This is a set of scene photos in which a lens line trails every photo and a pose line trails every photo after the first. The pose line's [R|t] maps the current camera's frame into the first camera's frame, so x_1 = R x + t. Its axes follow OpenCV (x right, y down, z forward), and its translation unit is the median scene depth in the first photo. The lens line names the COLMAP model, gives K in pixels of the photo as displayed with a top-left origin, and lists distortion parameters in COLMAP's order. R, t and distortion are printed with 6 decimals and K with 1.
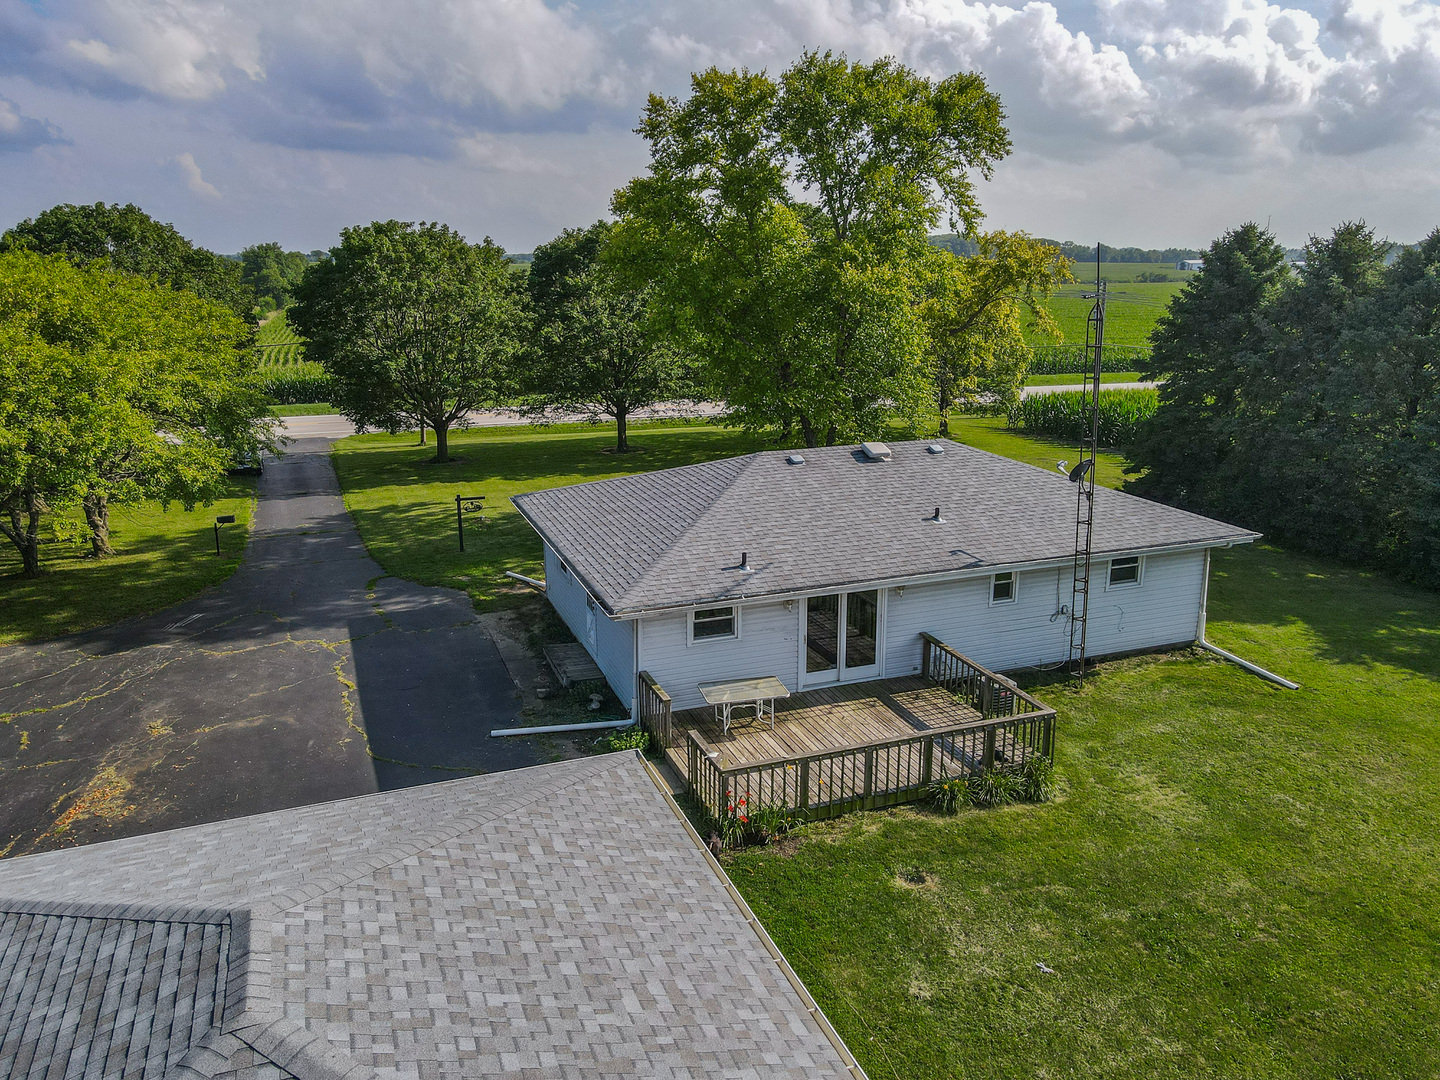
lens RADIAL K [[1067.1, 0, 720.0], [0, 1067.1, 540.0], [0, 0, 1]] dist [0.006671, 0.002535]
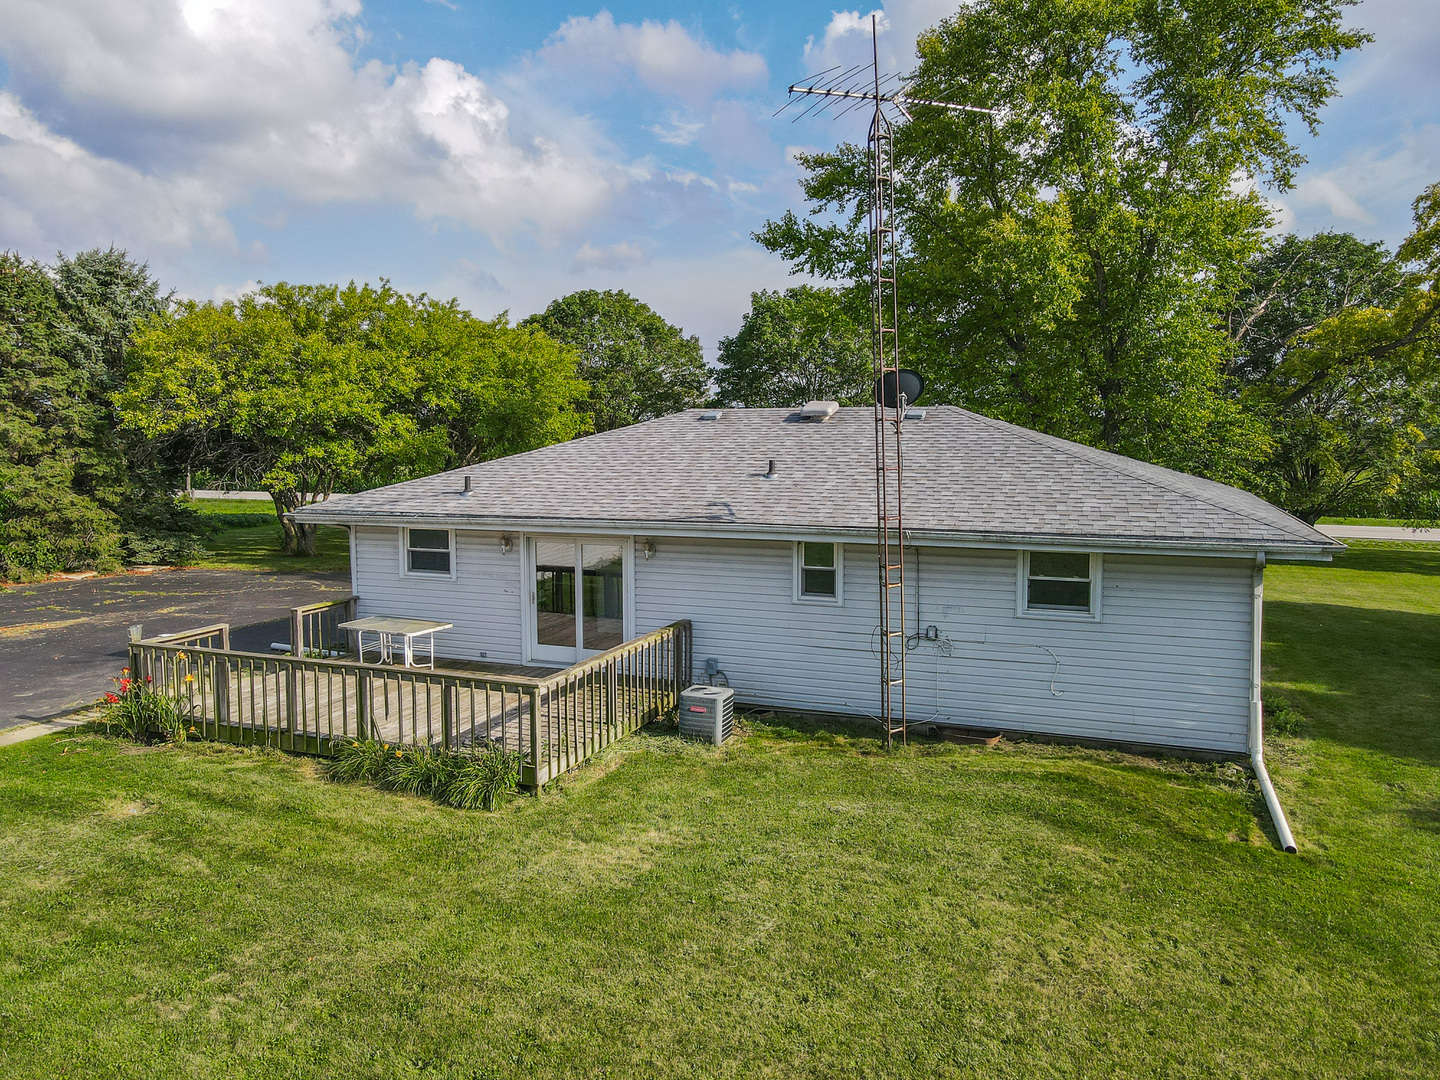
lens RADIAL K [[1067.1, 0, 720.0], [0, 1067.1, 540.0], [0, 0, 1]] dist [0.006671, 0.002535]
pose [[0.741669, 0.068477, -0.667261, 0.595377], [-0.174661, 0.980175, -0.093548, 0.085391], [0.647627, 0.185926, 0.738926, 0.429134]]
